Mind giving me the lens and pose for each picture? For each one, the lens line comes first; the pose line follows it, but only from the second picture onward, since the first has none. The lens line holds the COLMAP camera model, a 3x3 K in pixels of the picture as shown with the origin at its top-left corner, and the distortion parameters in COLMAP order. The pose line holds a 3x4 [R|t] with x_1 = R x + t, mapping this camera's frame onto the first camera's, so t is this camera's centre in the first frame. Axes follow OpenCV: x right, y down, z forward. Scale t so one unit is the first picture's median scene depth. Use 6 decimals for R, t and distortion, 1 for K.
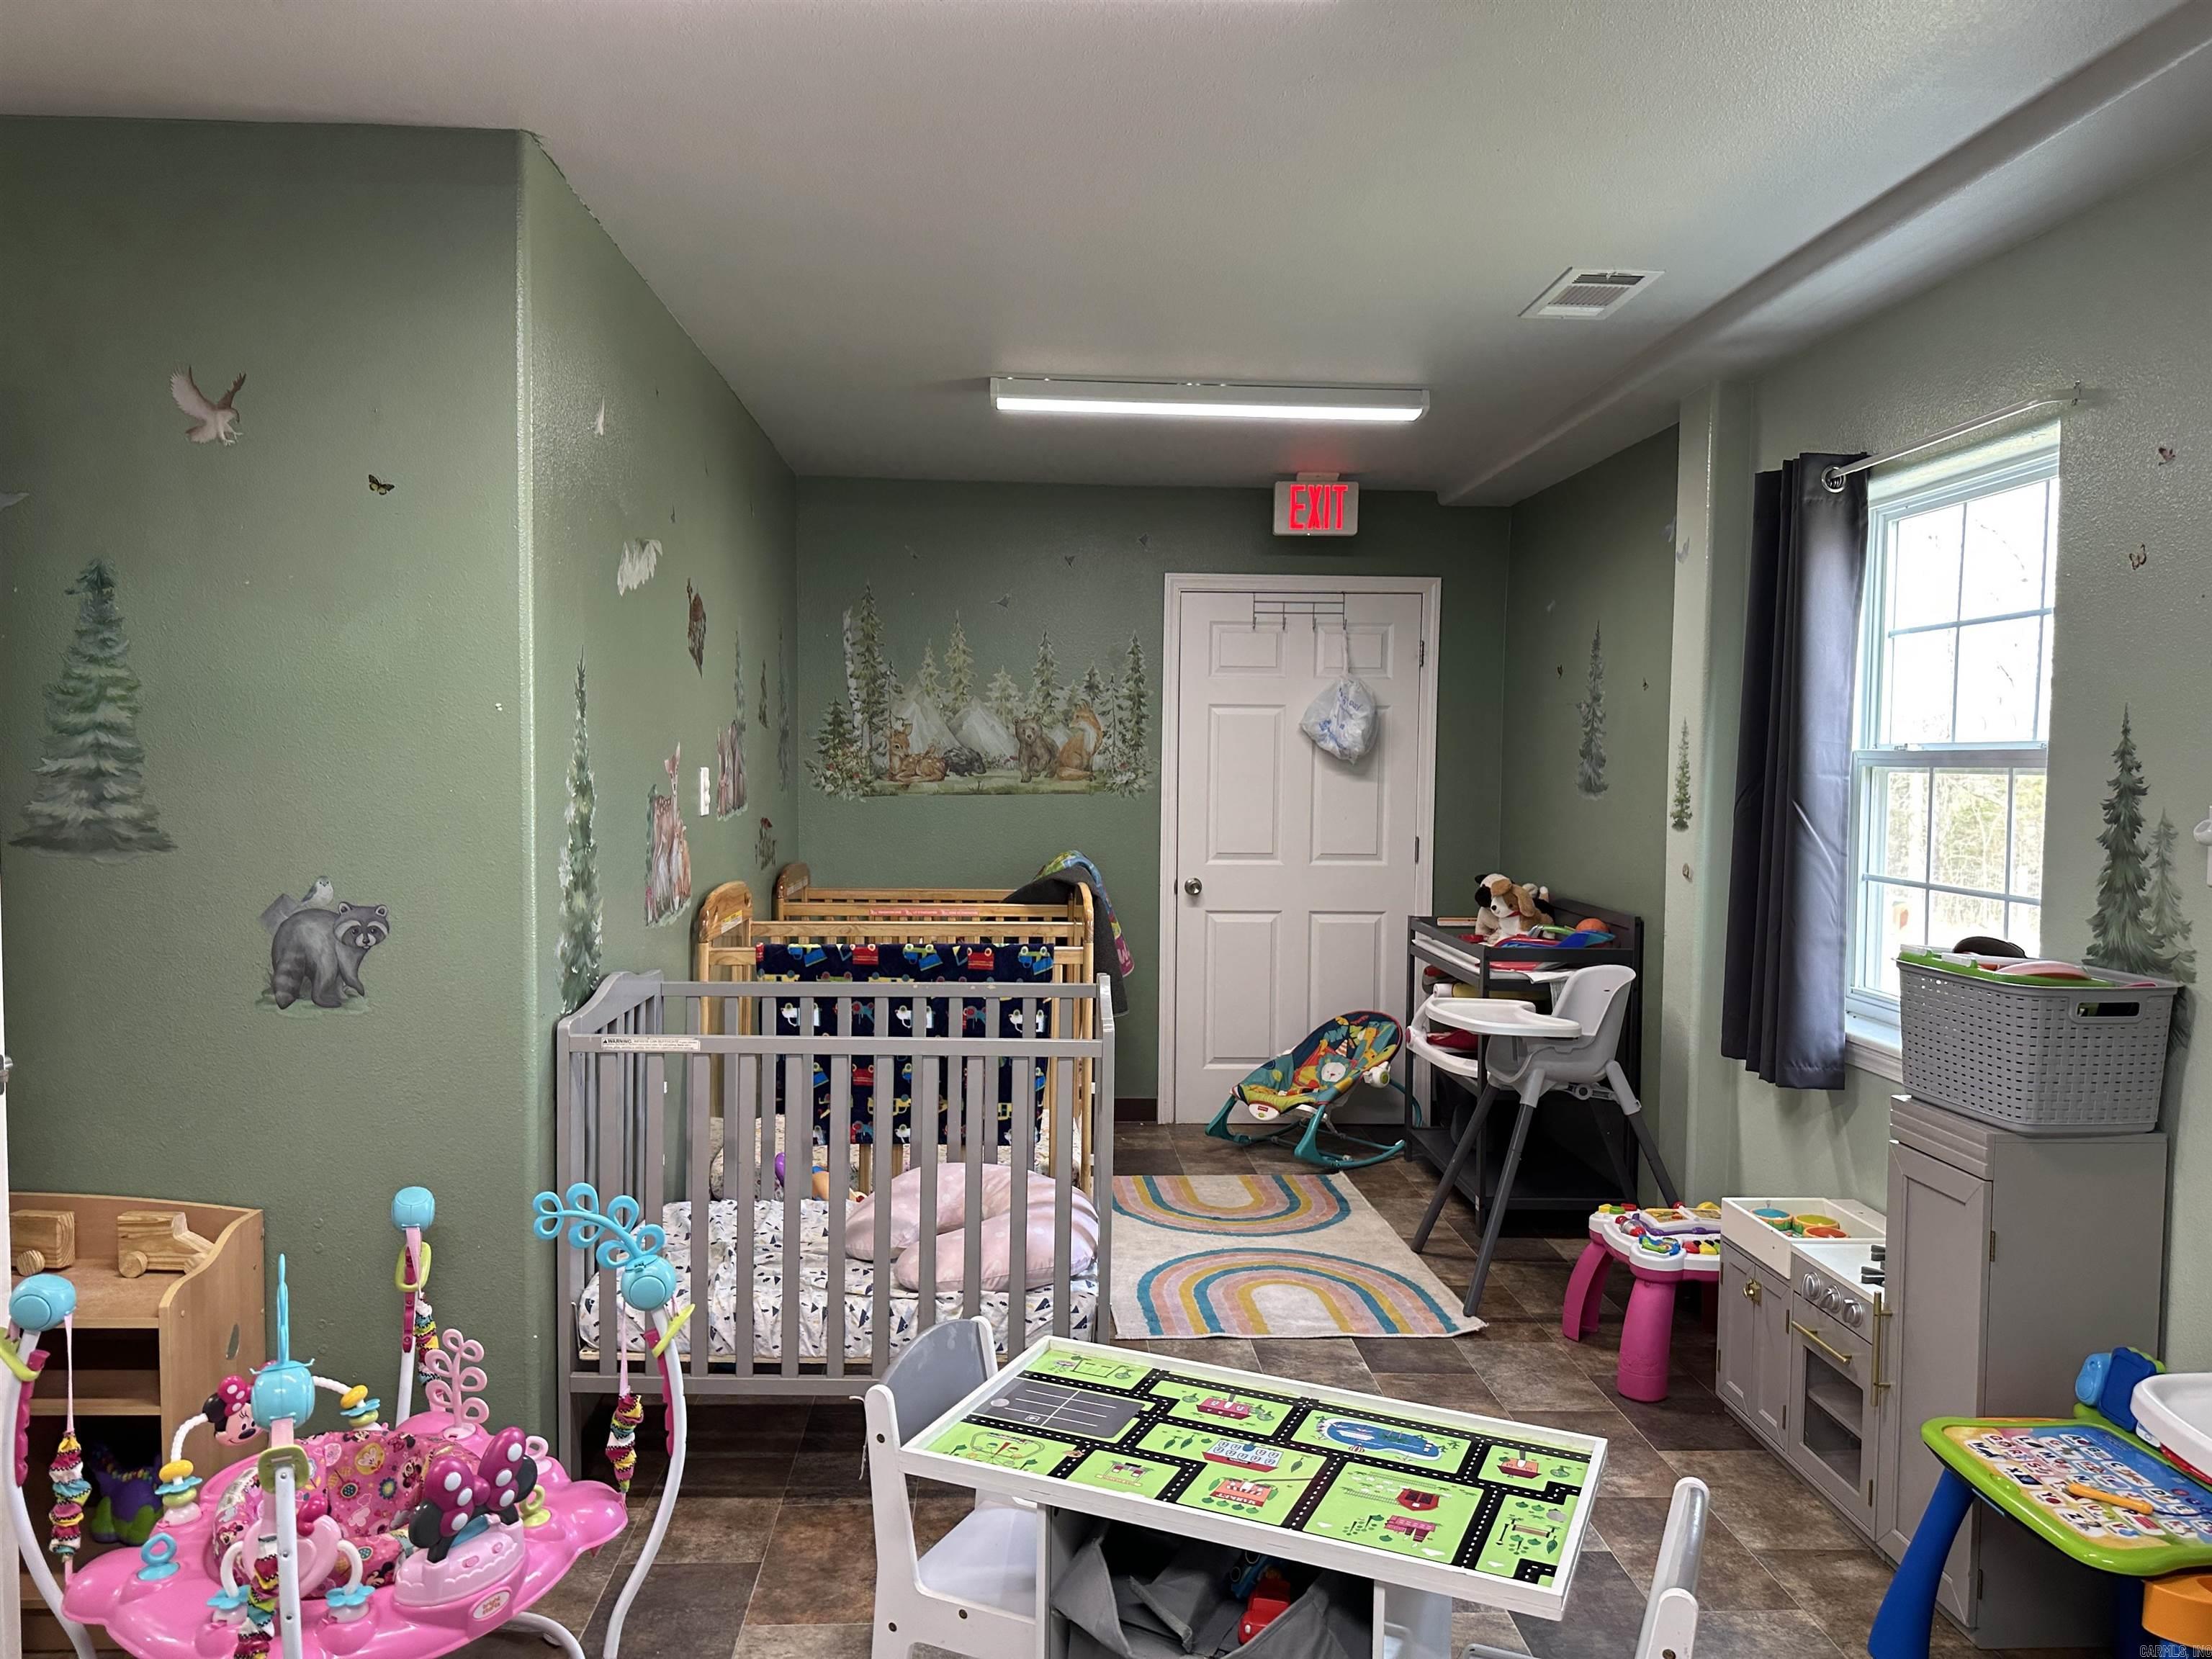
lens RADIAL K [[1547.8, 0, 1109.5], [0, 1547.8, 838.6], [0, 0, 1]] dist [0.068825, -0.079438]
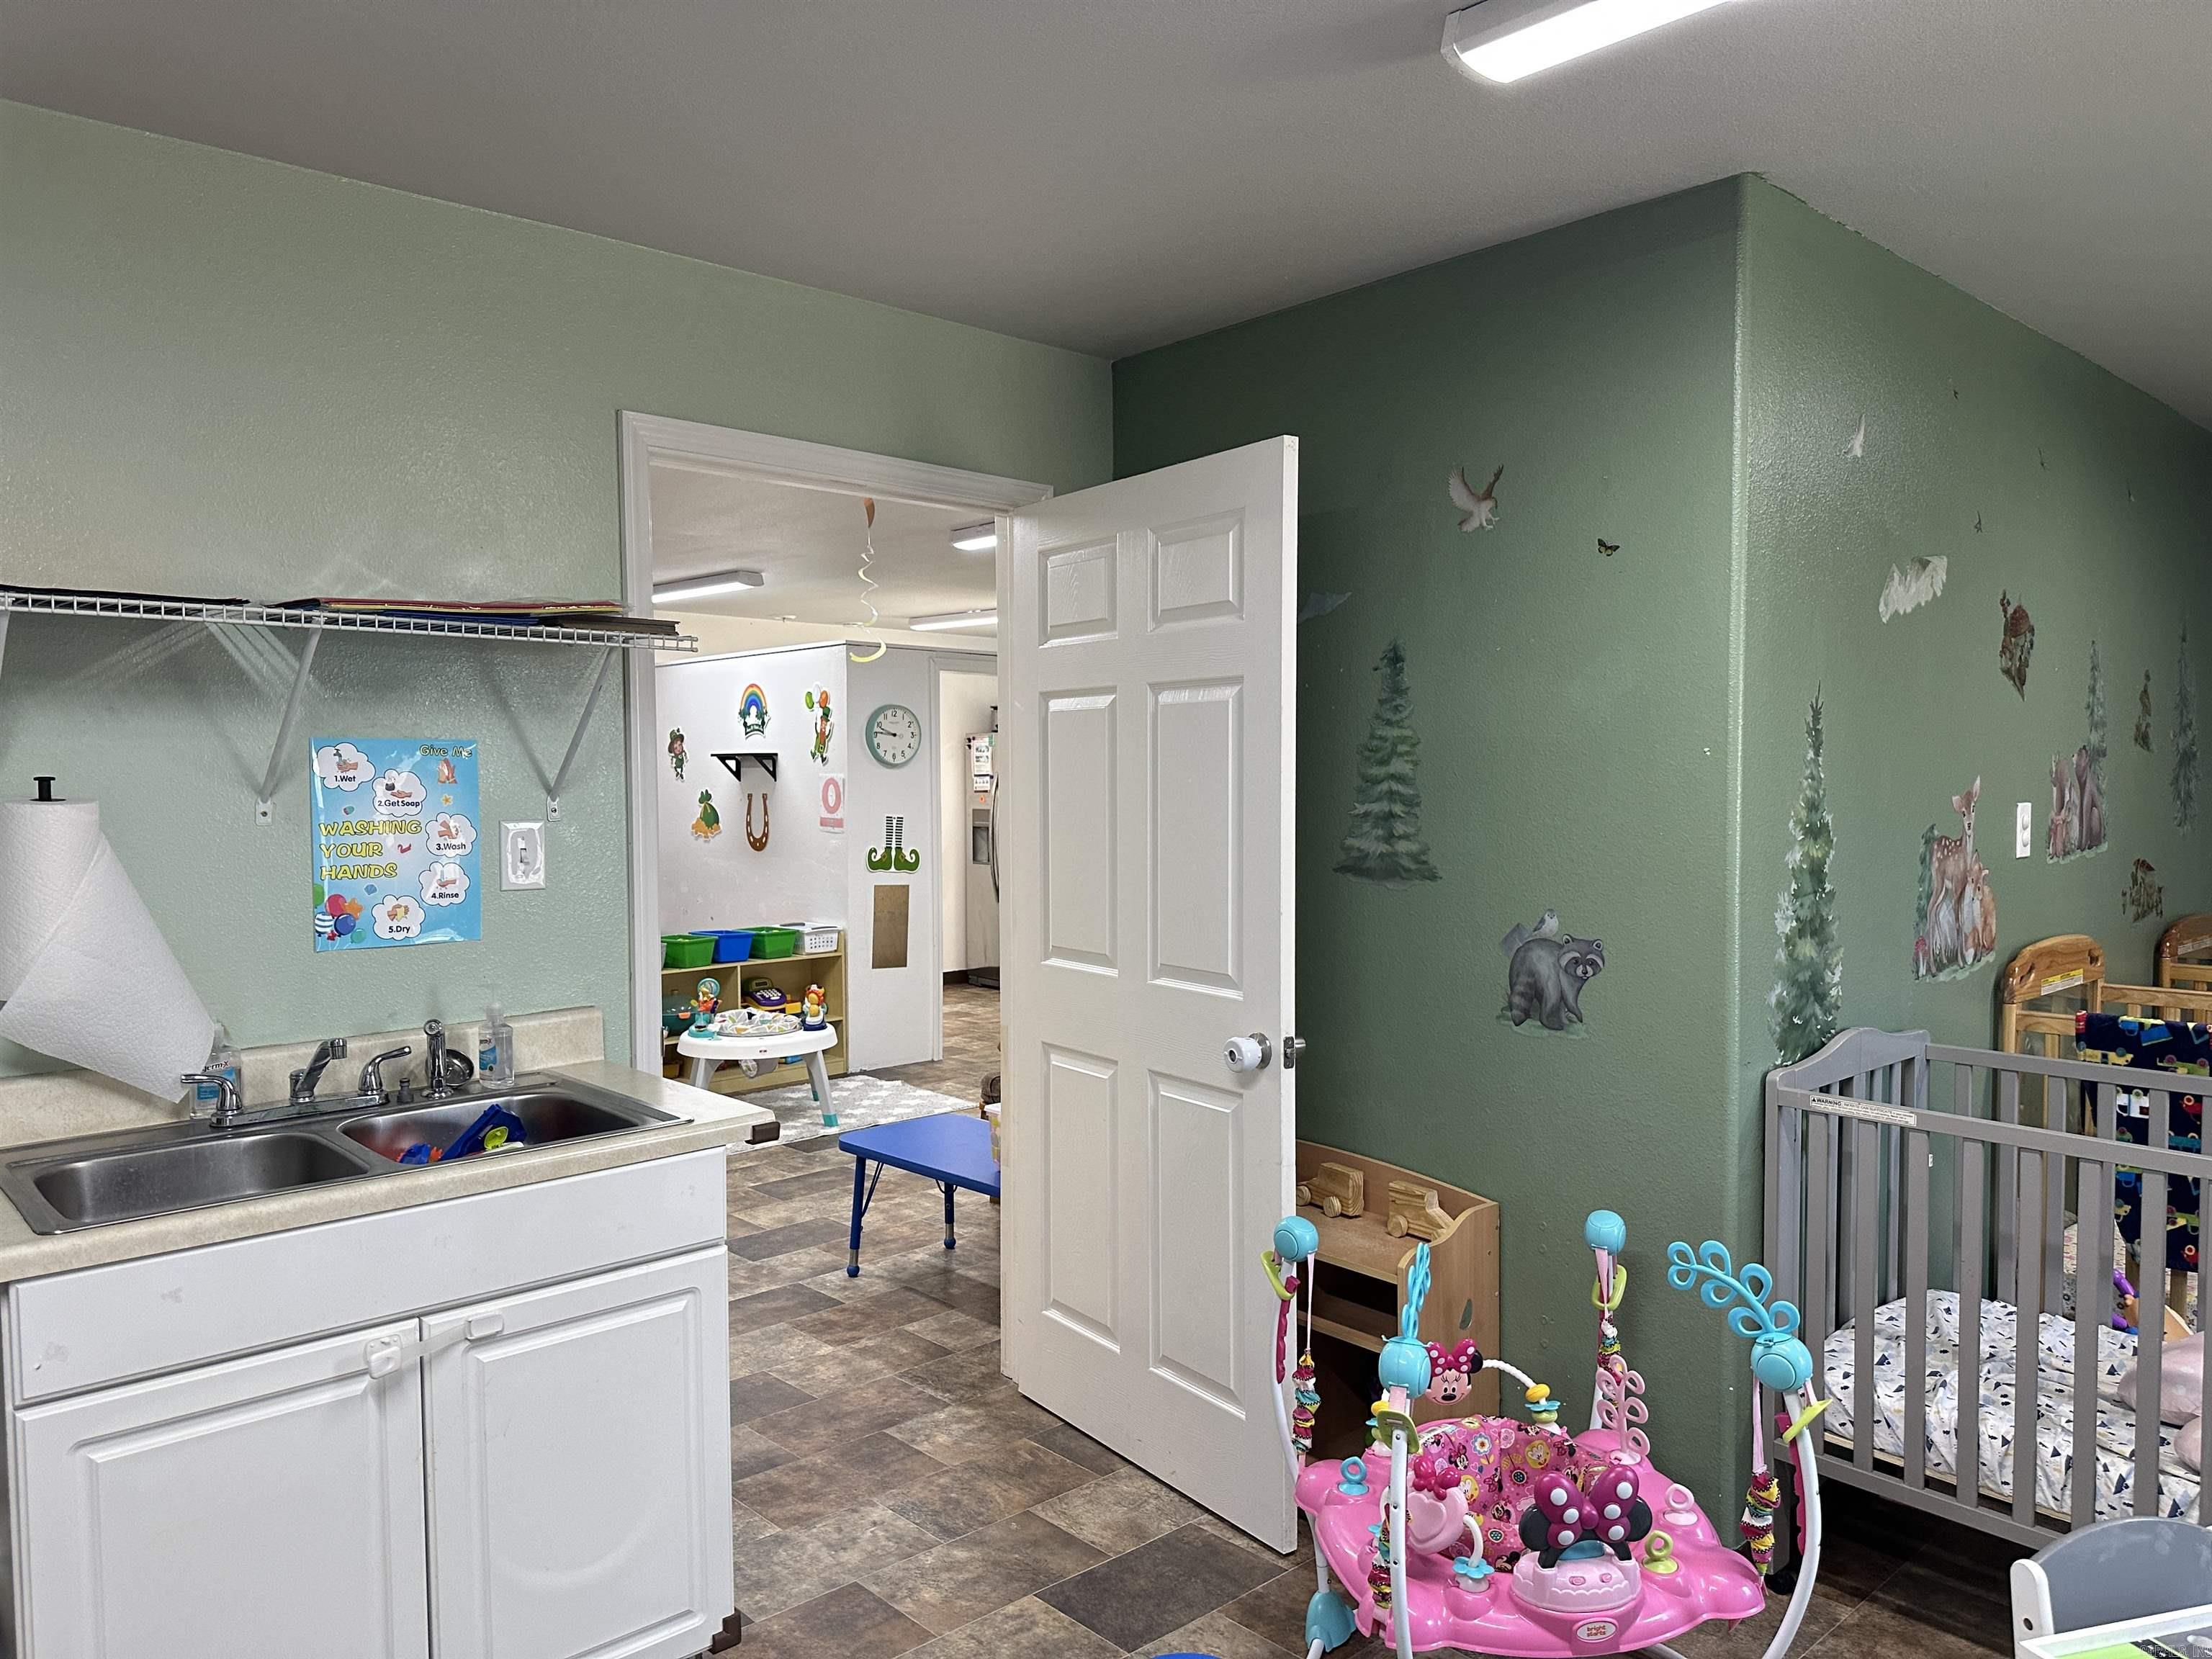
lens RADIAL K [[1547.8, 0, 1109.5], [0, 1547.8, 838.6], [0, 0, 1]] dist [0.068825, -0.079438]
pose [[0.640728, 0.019622, -0.767517, 0.137448], [-0.029264, 0.999571, 0.001125, -0.018165], [0.767210, 0.021740, 0.641027, 0.061332]]
